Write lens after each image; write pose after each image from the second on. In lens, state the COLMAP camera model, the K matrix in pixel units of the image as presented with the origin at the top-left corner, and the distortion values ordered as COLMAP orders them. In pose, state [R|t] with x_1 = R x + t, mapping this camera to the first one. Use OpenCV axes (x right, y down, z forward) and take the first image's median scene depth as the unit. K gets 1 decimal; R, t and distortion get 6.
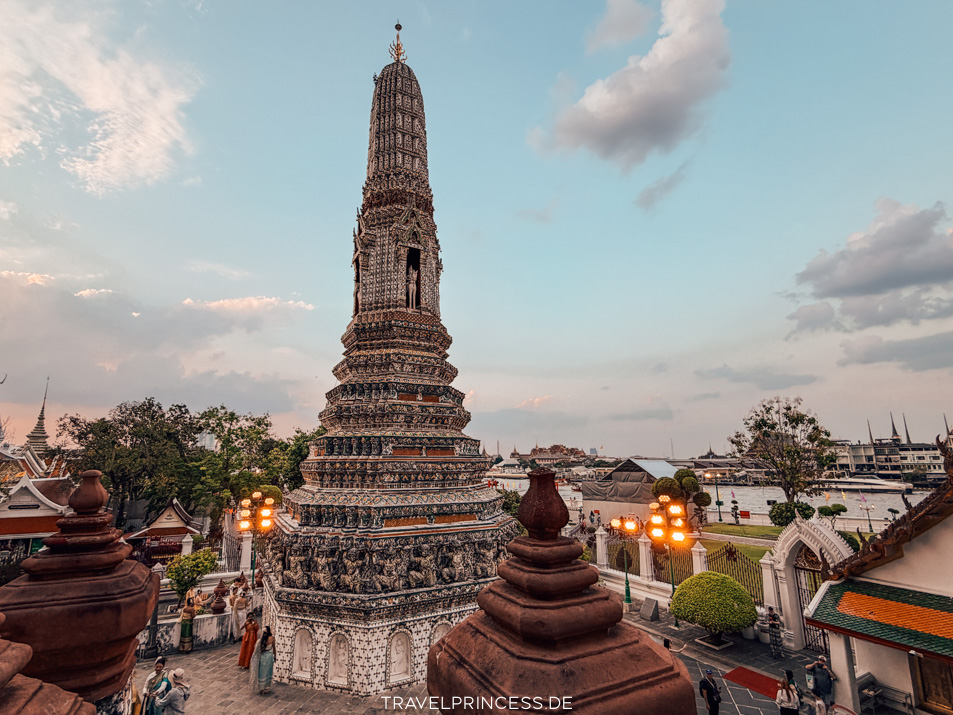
lens RADIAL K [[438.8, 0, 449.5], [0, 438.8, 373.6], [0, 0, 1]] dist [0.000884, 0.000252]
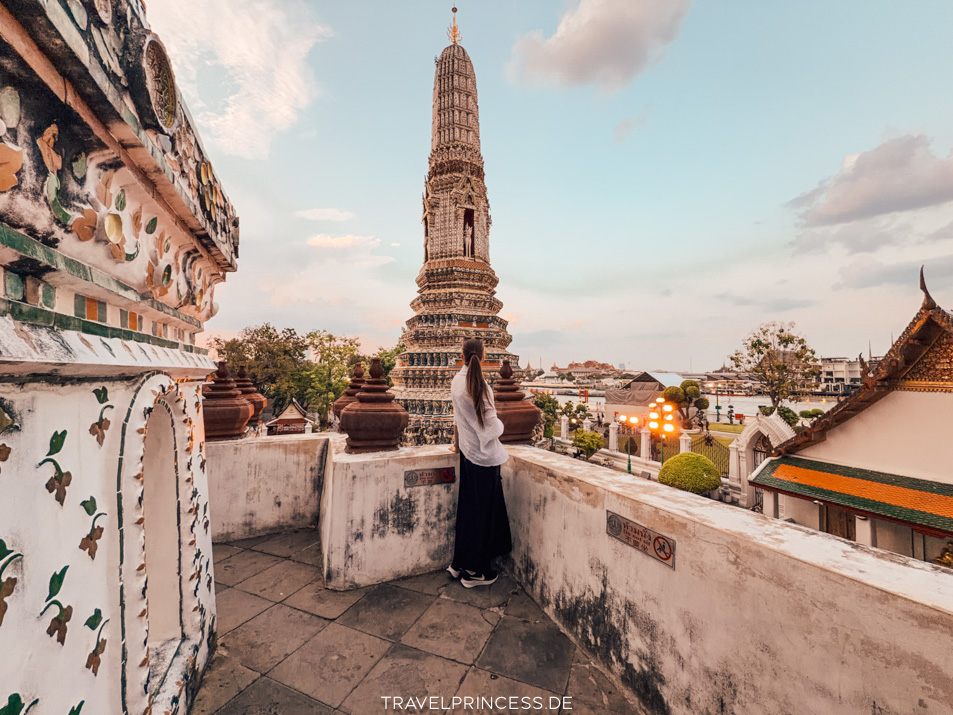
lens RADIAL K [[386.9, 0, 476.5], [0, 386.9, 357.5], [0, 0, 1]] dist [0.000083, 0.000000]
pose [[0.997924, 0.003851, -0.064290, 0.014503], [0.005970, 0.988382, 0.151872, -0.023894], [0.064128, -0.151940, 0.986307, -0.179521]]
